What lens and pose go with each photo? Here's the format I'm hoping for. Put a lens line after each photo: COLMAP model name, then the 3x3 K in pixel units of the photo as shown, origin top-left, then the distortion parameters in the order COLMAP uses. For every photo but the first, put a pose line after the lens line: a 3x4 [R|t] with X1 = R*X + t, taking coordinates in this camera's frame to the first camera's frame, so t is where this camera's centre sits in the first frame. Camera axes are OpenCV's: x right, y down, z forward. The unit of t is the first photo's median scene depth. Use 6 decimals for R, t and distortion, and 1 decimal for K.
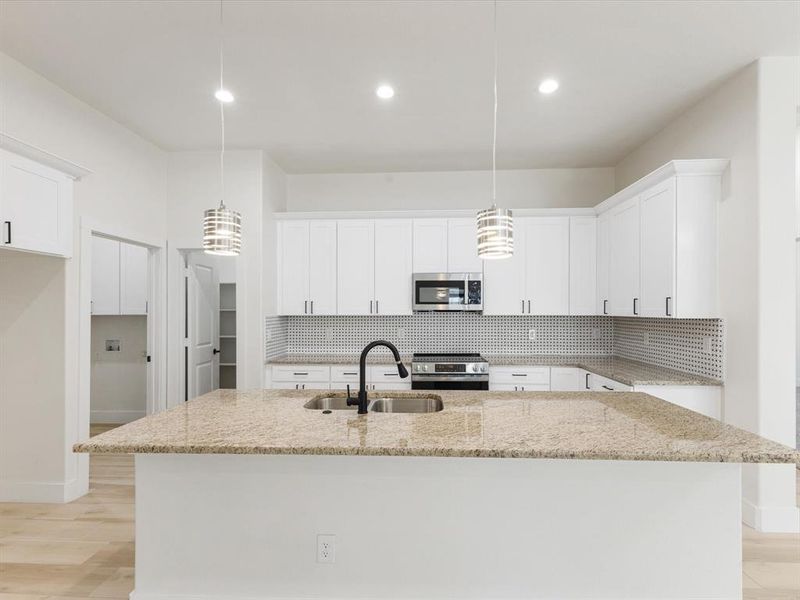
lens RADIAL K [[390.0, 0, 403.1], [0, 390.0, 306.8], [0, 0, 1]] dist [0.007901, 0.000556]
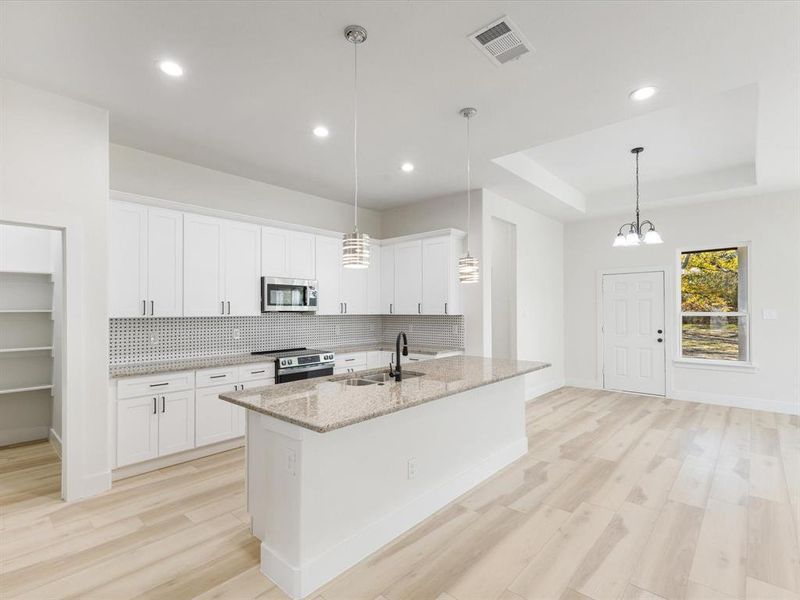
lens RADIAL K [[390.0, 0, 403.1], [0, 390.0, 306.8], [0, 0, 1]] dist [0.007901, 0.000556]
pose [[0.620364, 0.006917, 0.784283, -0.594334], [-0.004703, 0.999976, -0.005100, 0.000500], [-0.784300, -0.000525, 0.620382, 0.036060]]
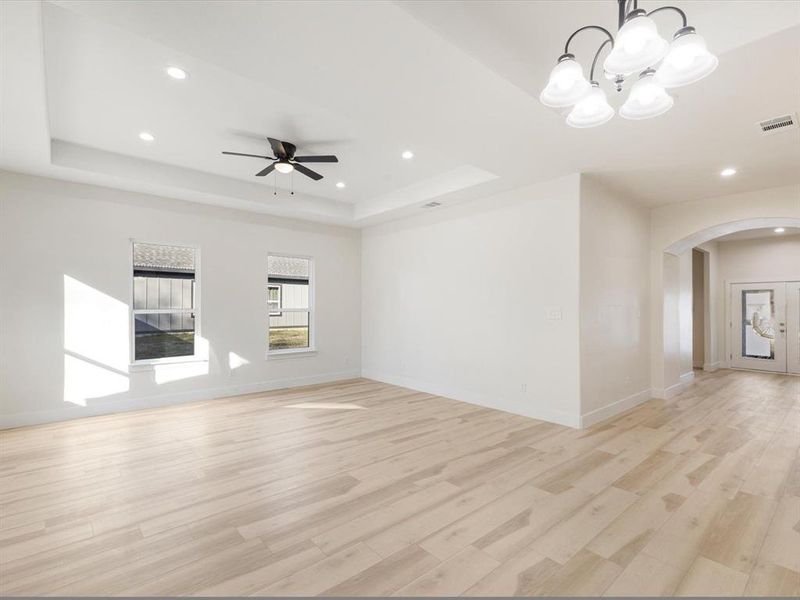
lens RADIAL K [[390.0, 0, 403.1], [0, 390.0, 306.8], [0, 0, 1]] dist [0.007901, 0.000556]
pose [[-0.712021, 0.000902, -0.702157, 1.097115], [0.004448, 0.999985, -0.003226, -0.001530], [0.702144, -0.005420, -0.712014, 0.311459]]
